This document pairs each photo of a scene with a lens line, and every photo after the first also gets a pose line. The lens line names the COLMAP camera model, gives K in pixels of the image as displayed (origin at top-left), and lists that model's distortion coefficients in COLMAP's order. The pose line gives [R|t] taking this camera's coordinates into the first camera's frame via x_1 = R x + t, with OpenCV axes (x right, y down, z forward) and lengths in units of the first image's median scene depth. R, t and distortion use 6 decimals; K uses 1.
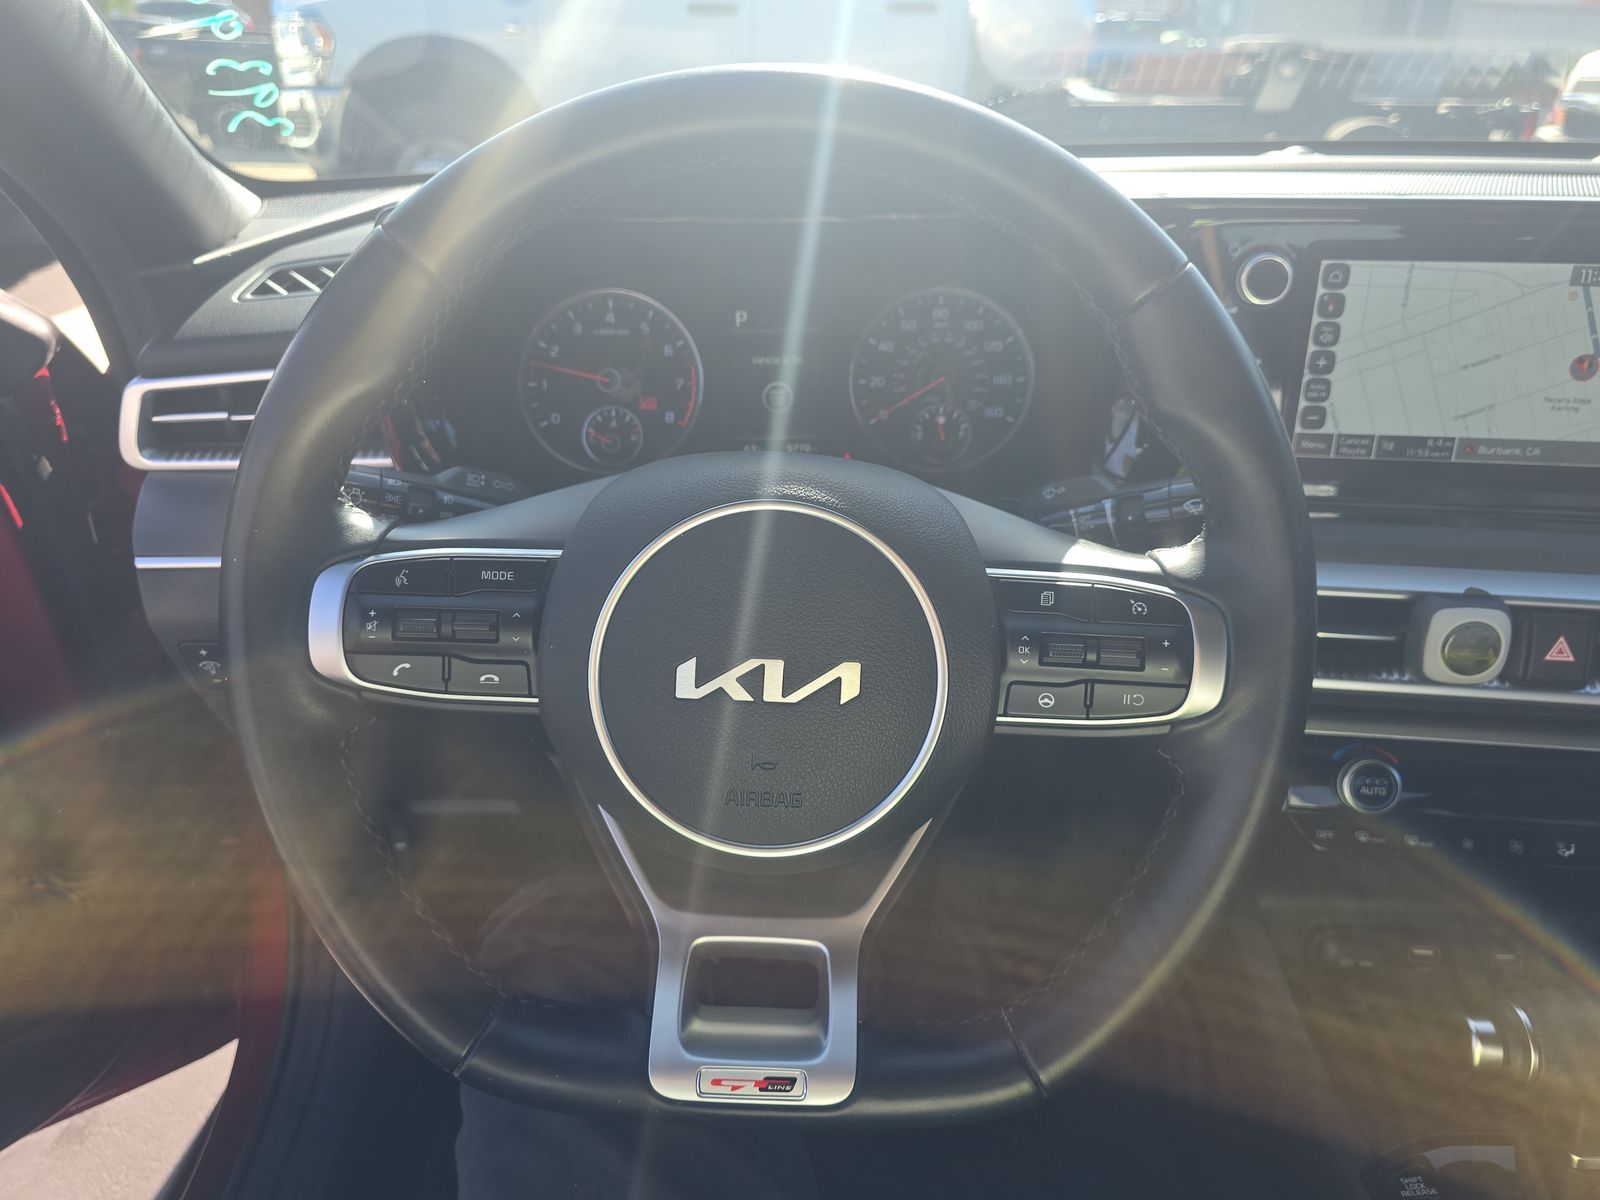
lens RADIAL K [[1100.9, 0, 795.0], [0, 1100.9, 601.0], [0, 0, 1]] dist [0.010840, -0.026215]
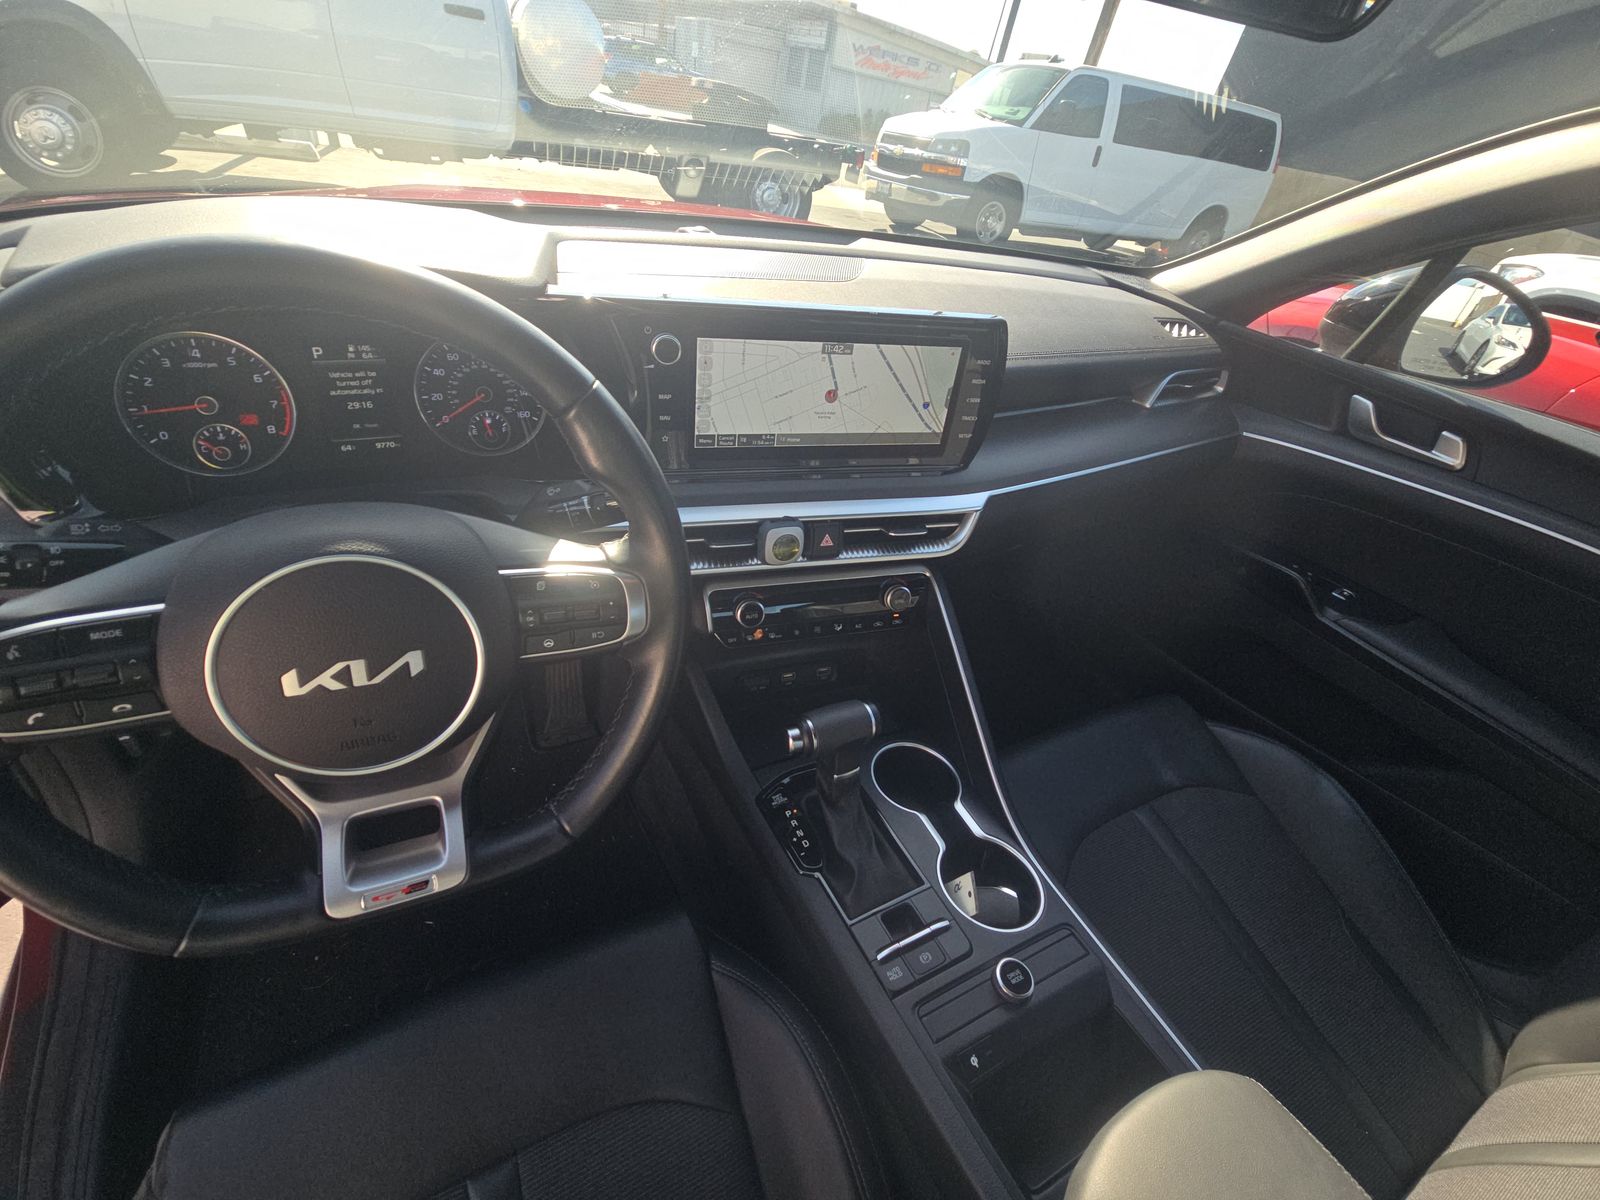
lens RADIAL K [[647.4, 0, 795.7], [0, 647.4, 593.1], [0, 0, 1]] dist [-0.001594, -0.001490]
pose [[0.889144, -0.162702, 0.427727, 0.111195], [0.059525, 0.967842, 0.244417, -0.158786], [-0.453739, -0.191861, 0.870236, -0.044621]]
